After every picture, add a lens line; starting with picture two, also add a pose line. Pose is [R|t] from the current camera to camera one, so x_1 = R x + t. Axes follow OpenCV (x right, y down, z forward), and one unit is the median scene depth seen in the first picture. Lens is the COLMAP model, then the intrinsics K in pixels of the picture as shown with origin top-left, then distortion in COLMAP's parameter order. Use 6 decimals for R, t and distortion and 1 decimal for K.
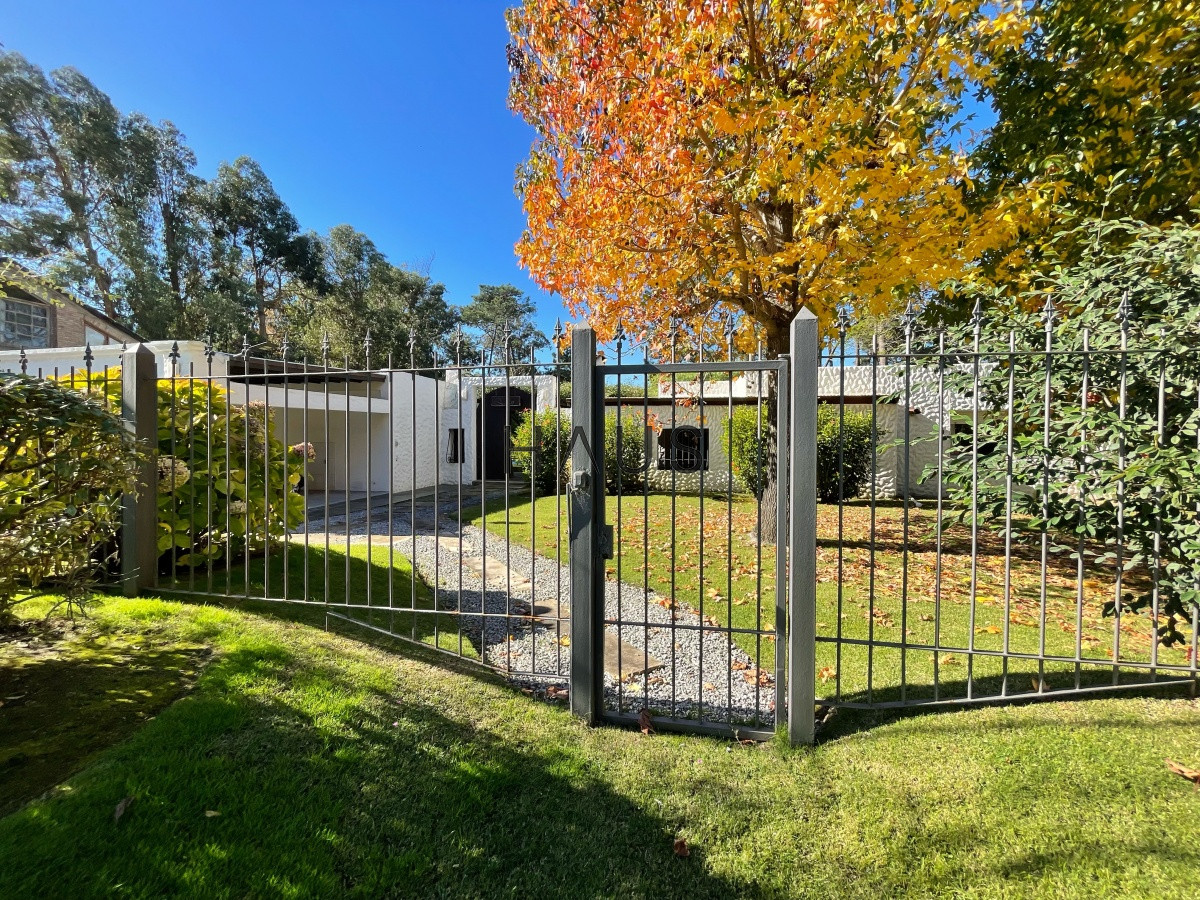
lens RADIAL K [[484.8, 0, 604.6], [0, 484.8, 453.8], [0, 0, 1]] dist [-0.005731, 0.000591]
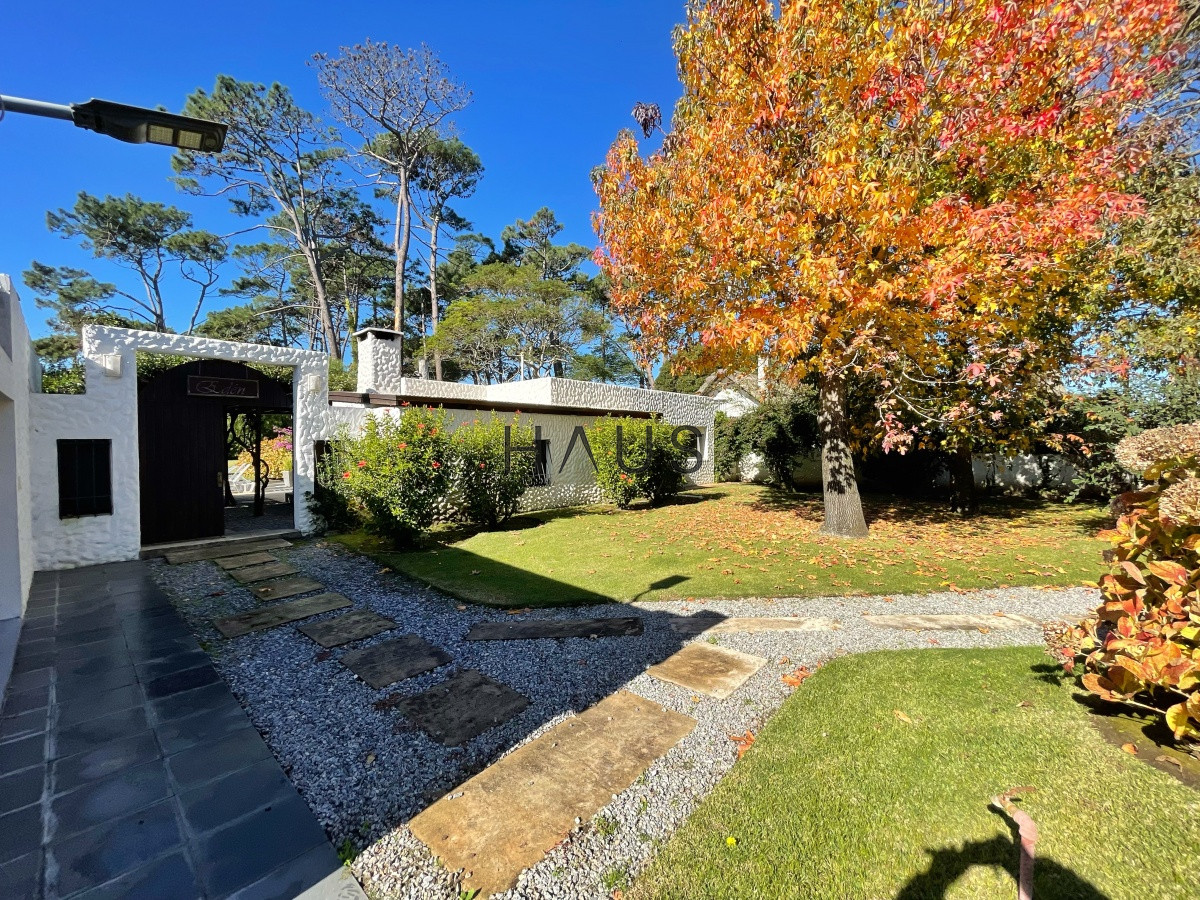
lens RADIAL K [[484.8, 0, 599.2], [0, 484.8, 451.0], [0, 0, 1]] dist [-0.005731, 0.000591]
pose [[0.525620, -0.022587, 0.850420, -0.196574], [0.034947, 0.999377, 0.004944, -0.012677], [-0.850001, 0.027121, 0.526082, 0.176651]]
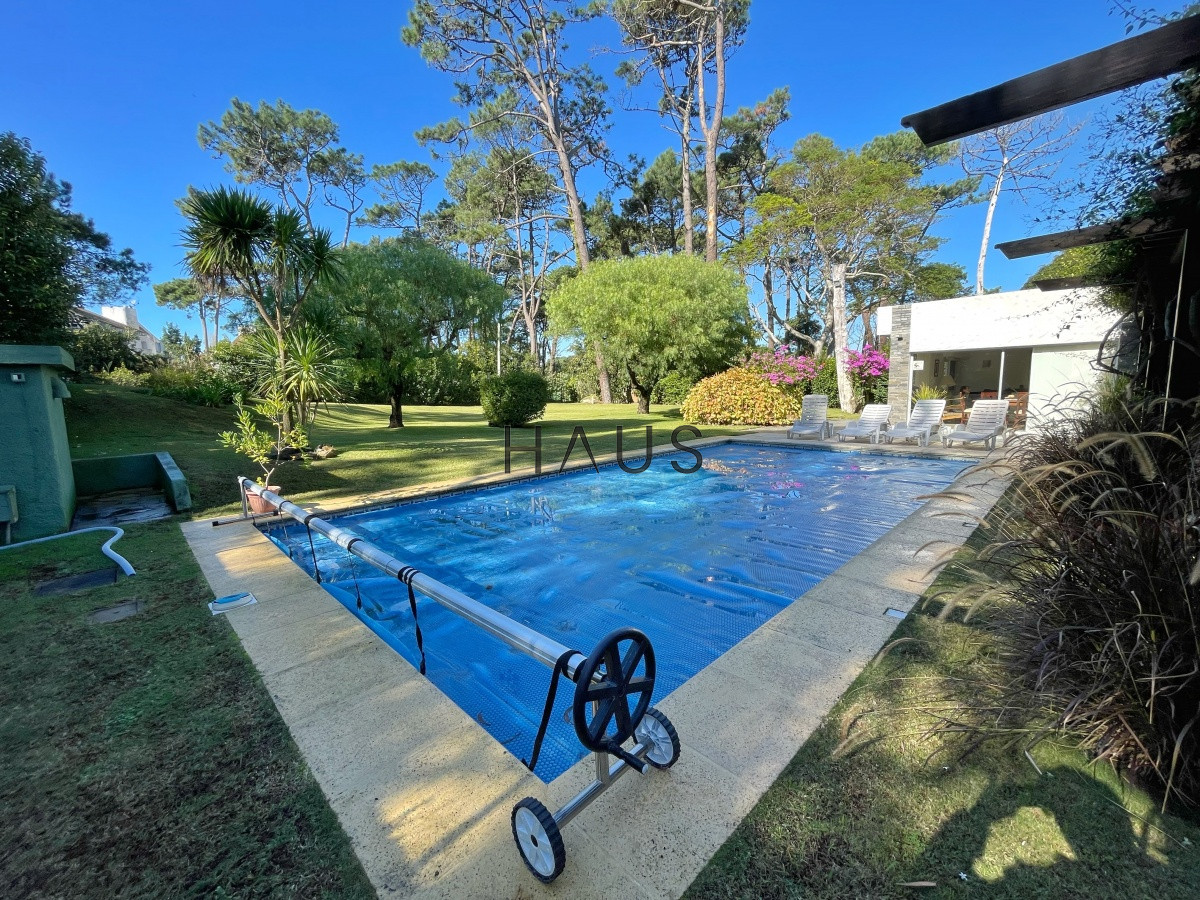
lens RADIAL K [[484.8, 0, 601.7], [0, 484.8, 447.6], [0, 0, 1]] dist [-0.005731, 0.000591]
pose [[0.571313, -0.122068, 0.811604, -0.362207], [0.055214, 0.992354, 0.110386, -0.025221], [-0.818873, -0.018253, 0.573684, 0.768317]]
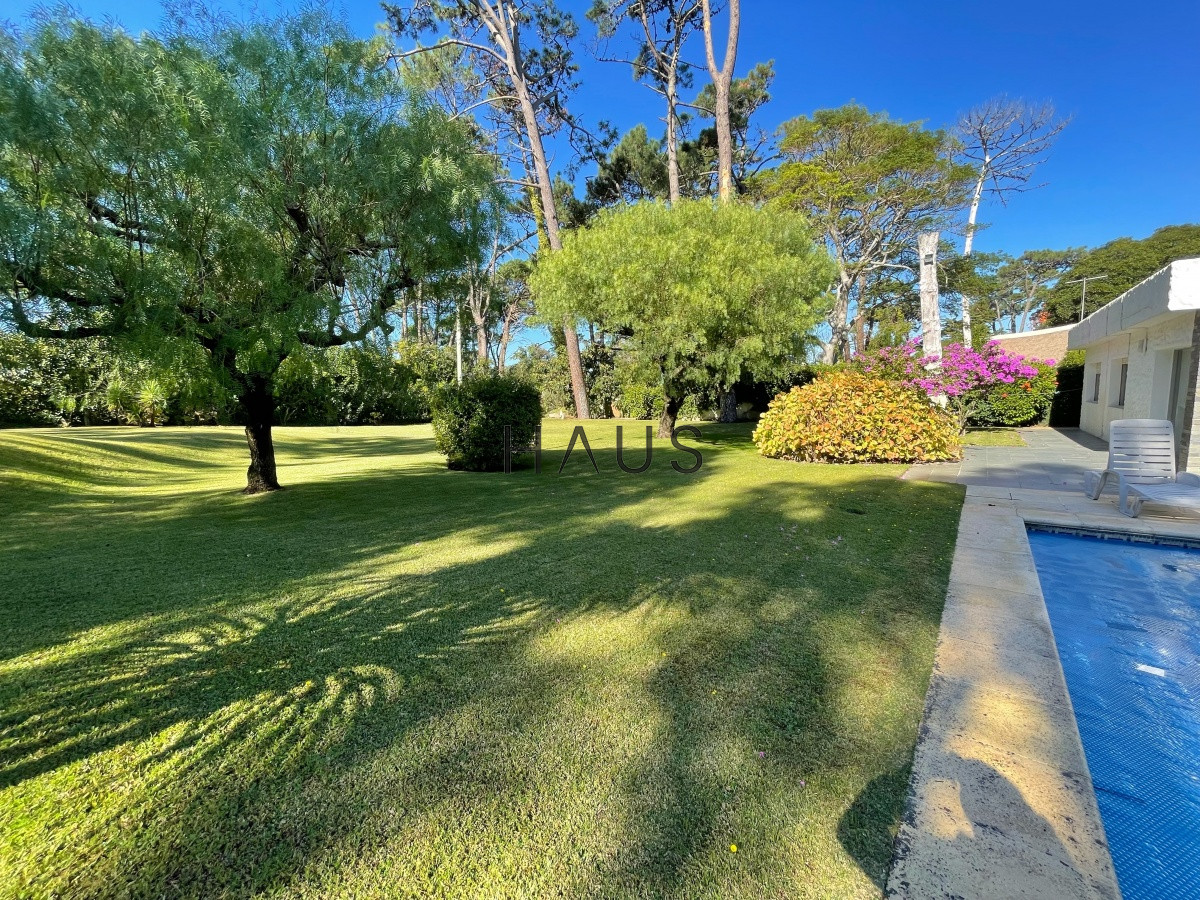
lens RADIAL K [[484.8, 0, 601.3], [0, 484.8, 450.4], [0, 0, 1]] dist [-0.005731, 0.000591]
pose [[0.463750, -0.119985, 0.877804, -0.224013], [0.060947, 0.992760, 0.103499, -0.035349], [-0.883867, 0.005502, 0.467705, 0.944436]]
